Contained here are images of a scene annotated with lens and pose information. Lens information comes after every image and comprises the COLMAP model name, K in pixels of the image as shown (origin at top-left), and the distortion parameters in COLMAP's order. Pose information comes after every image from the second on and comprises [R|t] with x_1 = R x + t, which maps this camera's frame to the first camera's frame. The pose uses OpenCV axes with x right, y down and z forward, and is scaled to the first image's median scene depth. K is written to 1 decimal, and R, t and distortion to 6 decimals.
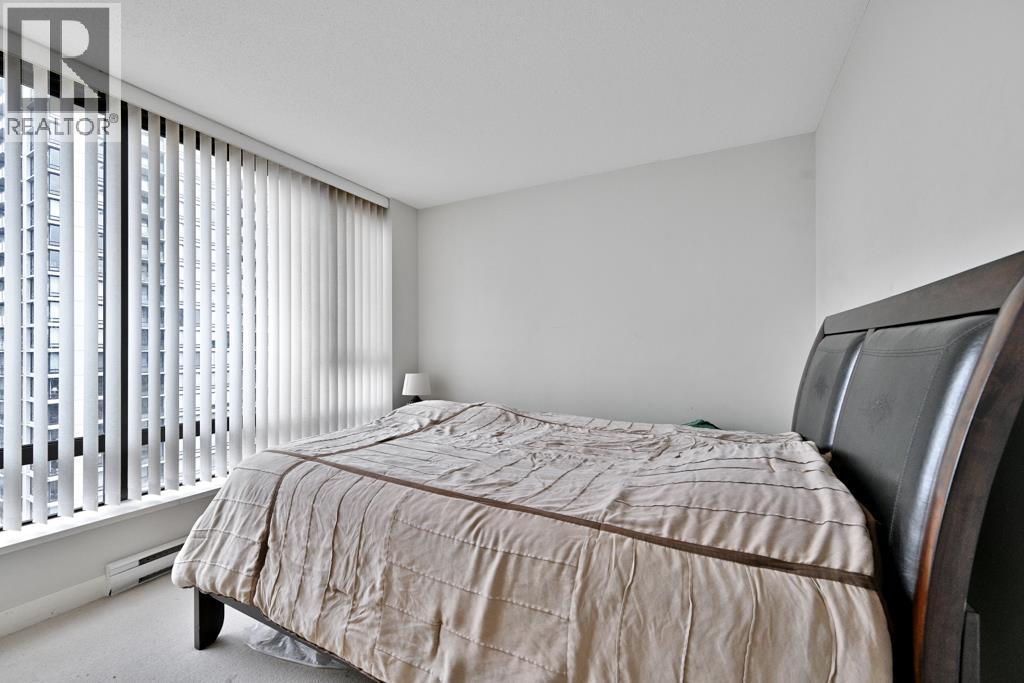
lens RADIAL K [[409.4, 0, 519.8], [0, 409.4, 347.2], [0, 0, 1]] dist [-0.000344, 0.000413]
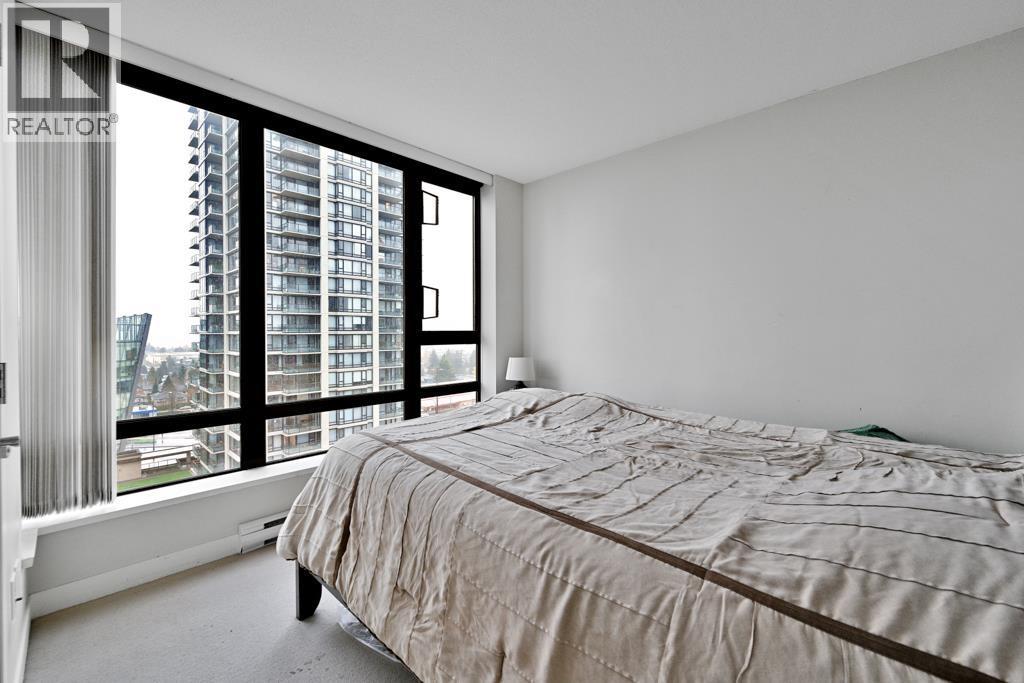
lens RADIAL K [[424.2, 0, 524.0], [0, 424.2, 334.6], [0, 0, 1]] dist [-0.003949, 0.001012]
pose [[0.961648, 0.000887, -0.274287, 0.073139], [0.001908, 0.999949, 0.009924, 0.002956], [0.274281, -0.010066, 0.961597, 0.150434]]
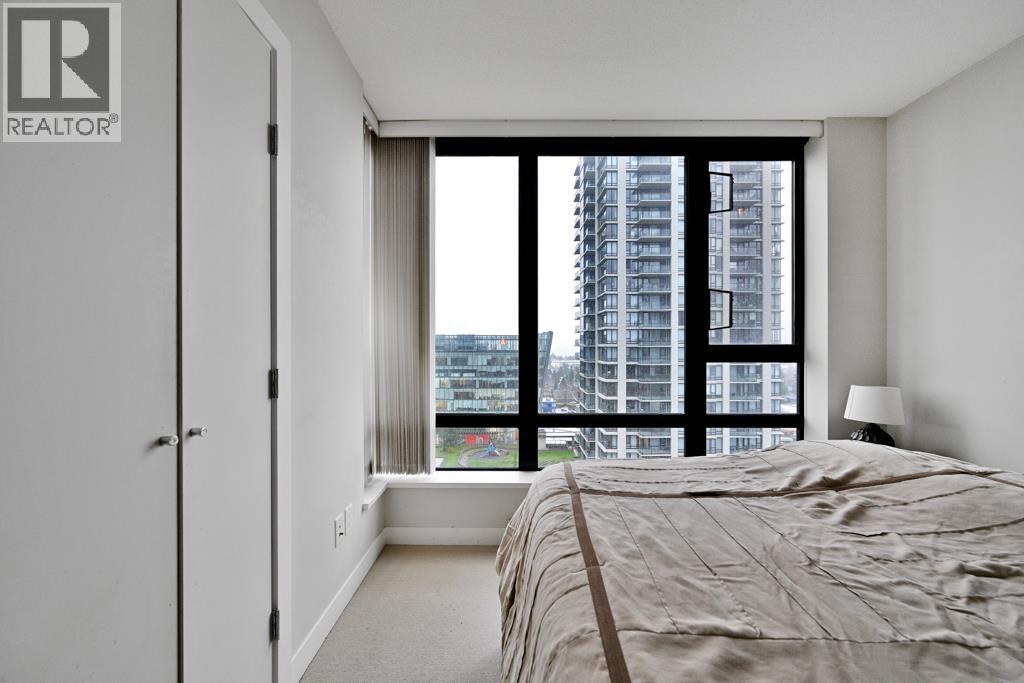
lens RADIAL K [[409.4, 0, 512.3], [0, 409.4, 344.6], [0, 0, 1]] dist [-0.000344, 0.000413]
pose [[0.452206, 0.000005, -0.891913, 0.136137], [0.002492, 0.999996, 0.001269, 0.000102], [0.891910, -0.002797, 0.452204, 0.682674]]
